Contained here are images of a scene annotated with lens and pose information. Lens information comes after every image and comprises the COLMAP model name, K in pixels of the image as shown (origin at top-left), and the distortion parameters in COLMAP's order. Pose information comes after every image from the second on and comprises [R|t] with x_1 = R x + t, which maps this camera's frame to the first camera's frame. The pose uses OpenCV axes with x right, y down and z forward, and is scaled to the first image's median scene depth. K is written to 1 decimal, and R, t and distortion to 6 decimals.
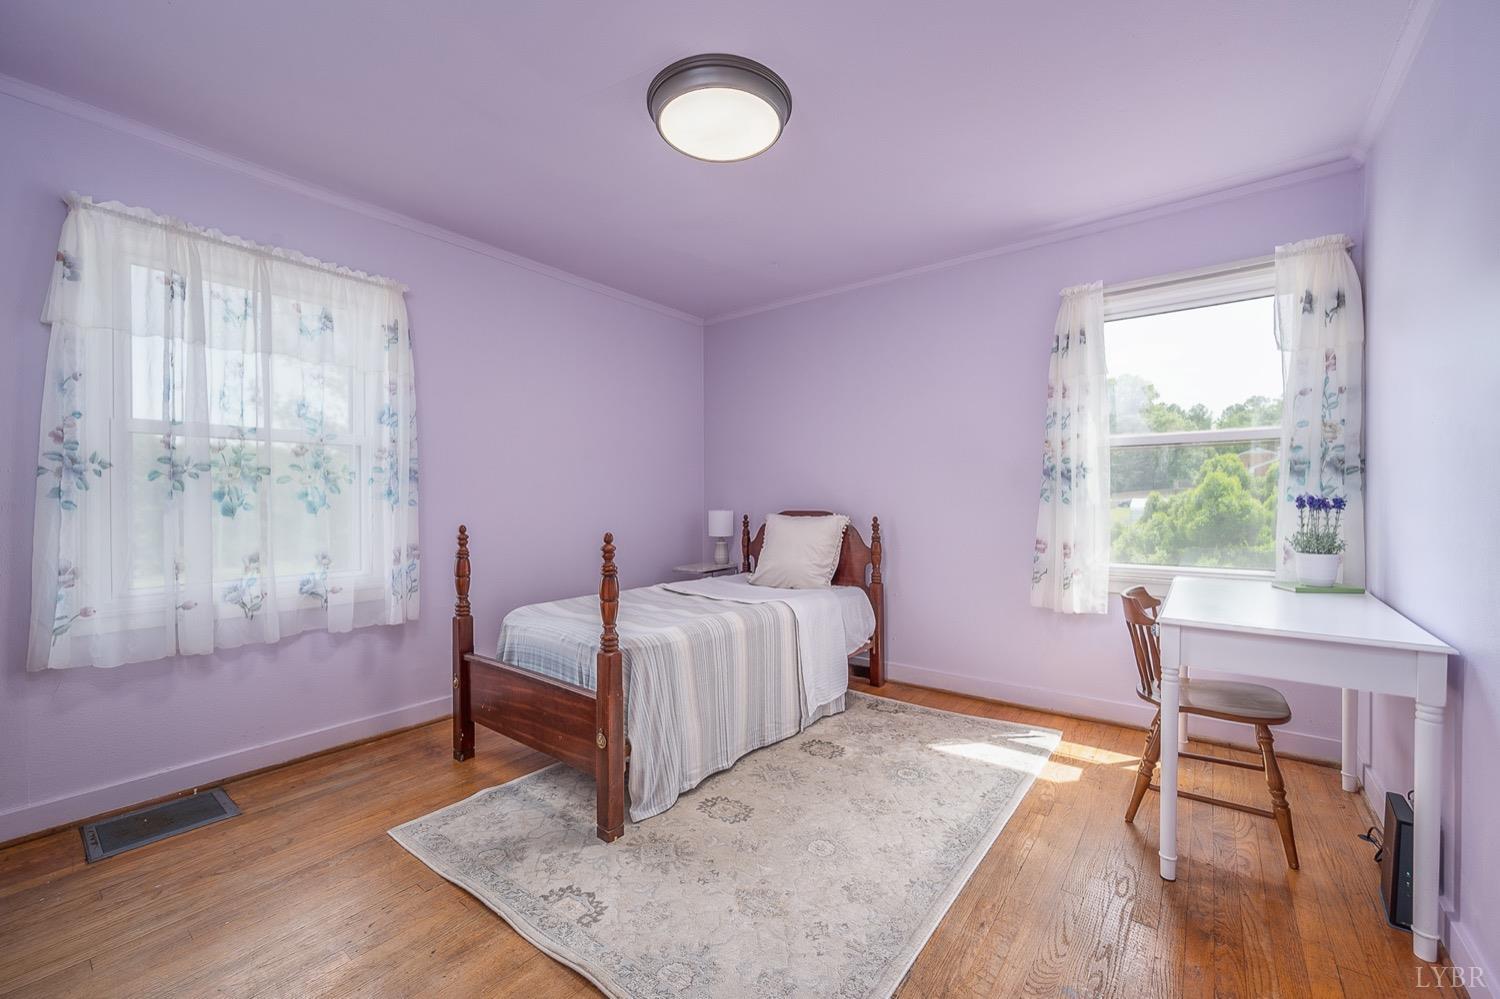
lens RADIAL K [[582.9, 0, 750.7], [0, 582.9, 504.2], [0, 0, 1]] dist [-0.000776, 0.000270]
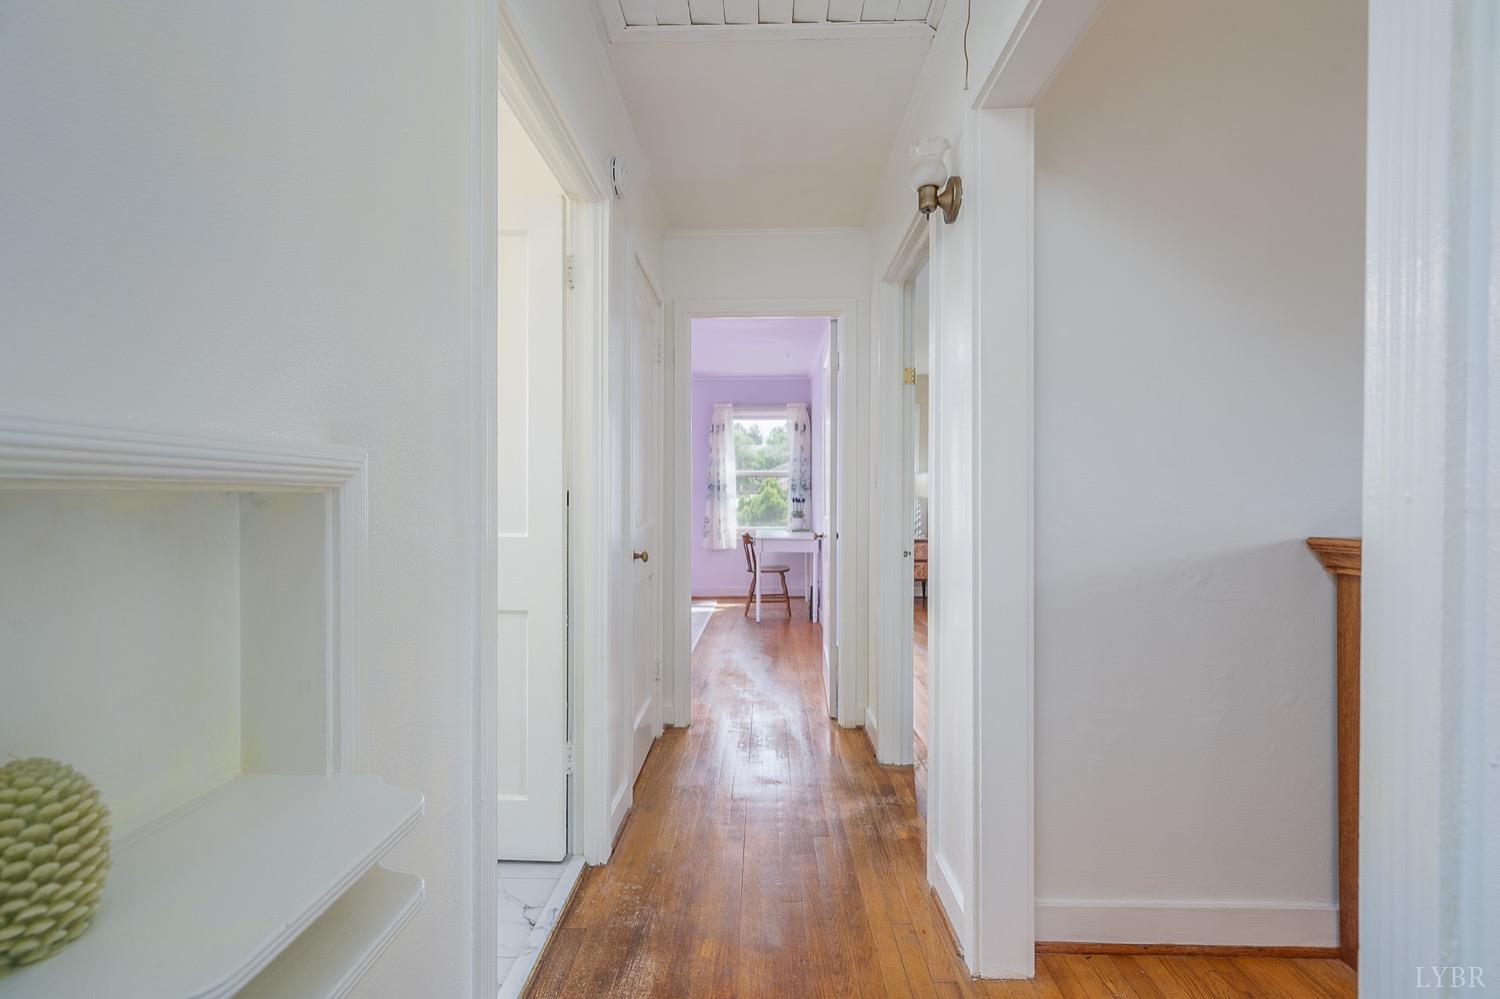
lens RADIAL K [[582.9, 0, 750.4], [0, 582.9, 501.2], [0, 0, 1]] dist [-0.000776, 0.000270]
pose [[0.794395, 0.004996, 0.607381, -0.856153], [0.000090, 0.999965, -0.008344, 0.023694], [-0.607401, 0.006683, 0.794367, -1.020090]]
